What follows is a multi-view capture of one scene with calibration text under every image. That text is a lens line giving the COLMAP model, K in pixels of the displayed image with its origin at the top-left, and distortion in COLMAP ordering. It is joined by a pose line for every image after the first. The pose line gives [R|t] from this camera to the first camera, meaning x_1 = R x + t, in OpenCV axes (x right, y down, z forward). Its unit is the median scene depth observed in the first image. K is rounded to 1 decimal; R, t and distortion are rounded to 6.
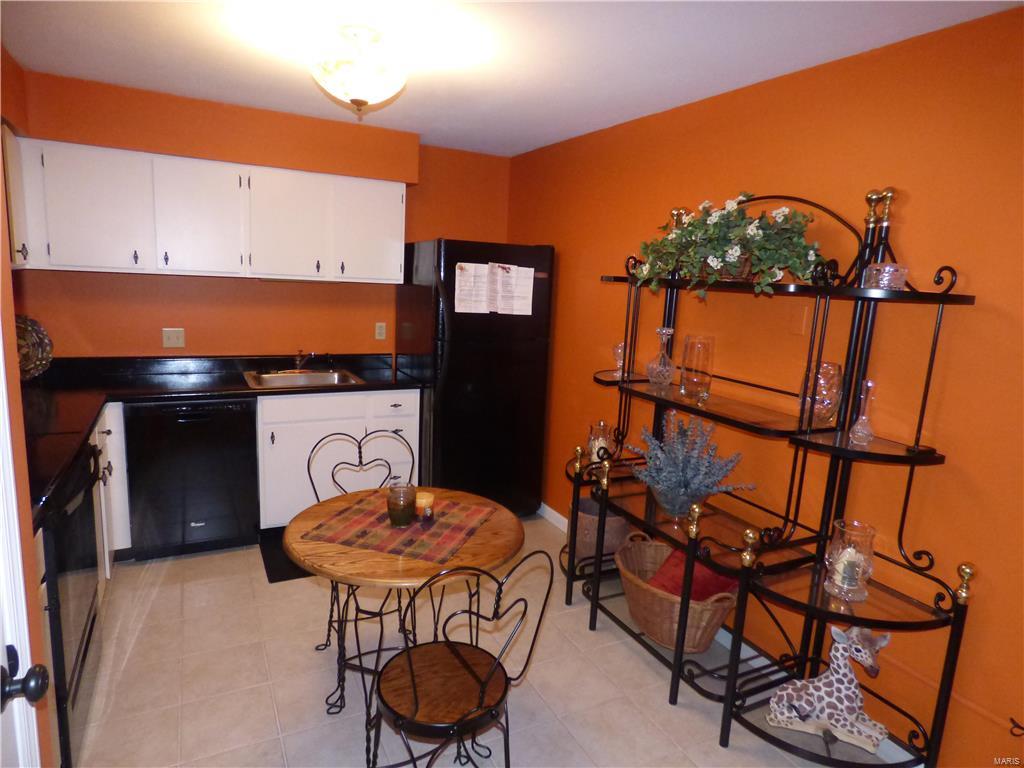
lens RADIAL K [[624.8, 0, 514.7], [0, 624.8, 386.8], [0, 0, 1]] dist [-0.008212, 0.000009]
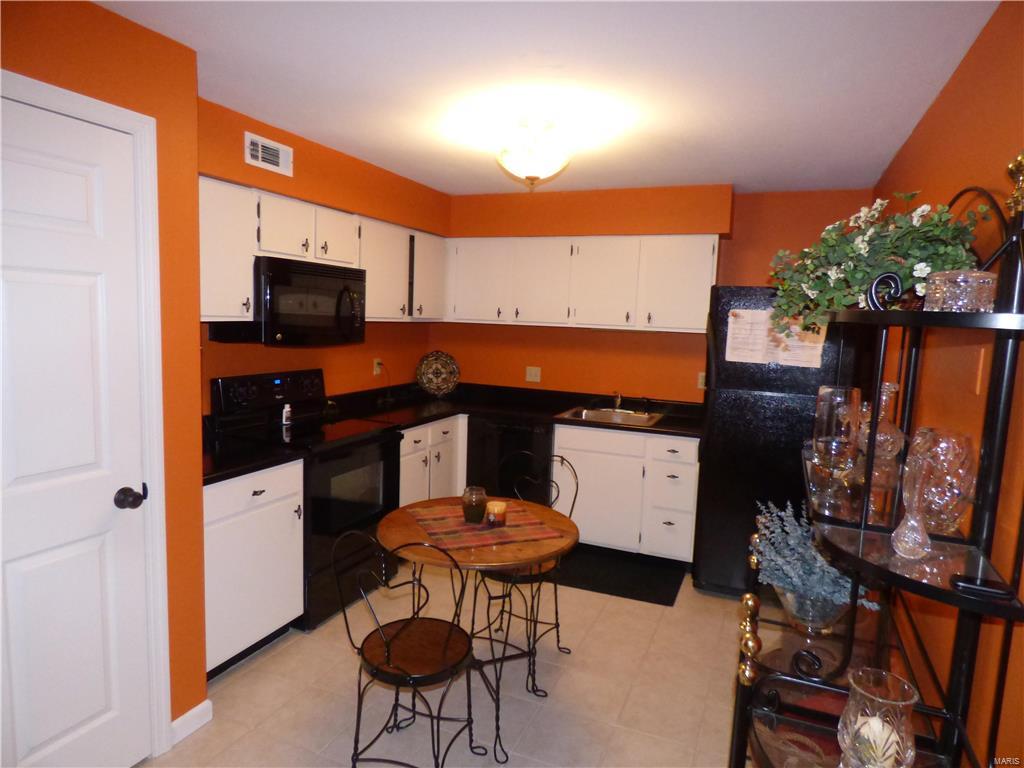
lens RADIAL K [[624.8, 0, 518.5], [0, 624.8, 385.7], [0, 0, 1]] dist [-0.008212, 0.000009]
pose [[0.644814, 0.059017, -0.762058, 0.436105], [-0.137101, 0.989775, -0.039355, -0.000711], [0.751943, 0.129856, 0.646312, 0.151706]]
